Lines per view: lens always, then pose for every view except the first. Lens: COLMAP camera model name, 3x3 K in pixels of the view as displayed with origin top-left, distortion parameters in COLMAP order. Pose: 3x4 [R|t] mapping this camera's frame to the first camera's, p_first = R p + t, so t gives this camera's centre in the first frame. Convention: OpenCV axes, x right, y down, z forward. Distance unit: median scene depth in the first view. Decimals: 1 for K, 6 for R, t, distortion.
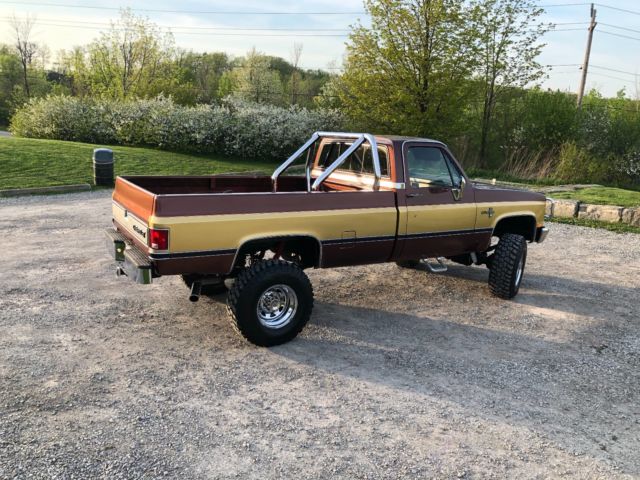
lens RADIAL K [[534.9, 0, 317.0], [0, 534.9, 226.4], [0, 0, 1]] dist [0.008594, -0.011841]
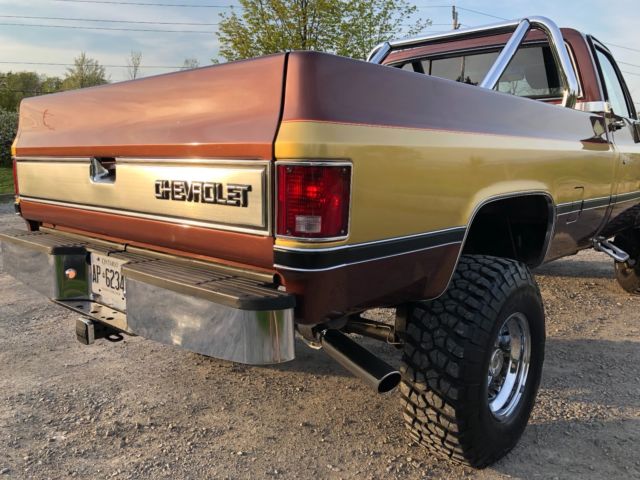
lens RADIAL K [[534.9, 0, 317.0], [0, 534.9, 226.4], [0, 0, 1]] dist [0.008594, -0.011841]
pose [[0.951562, -0.074205, 0.298367, -0.087292], [0.086904, 0.995780, -0.029501, 0.010515], [-0.294919, 0.054002, 0.953995, 0.164708]]
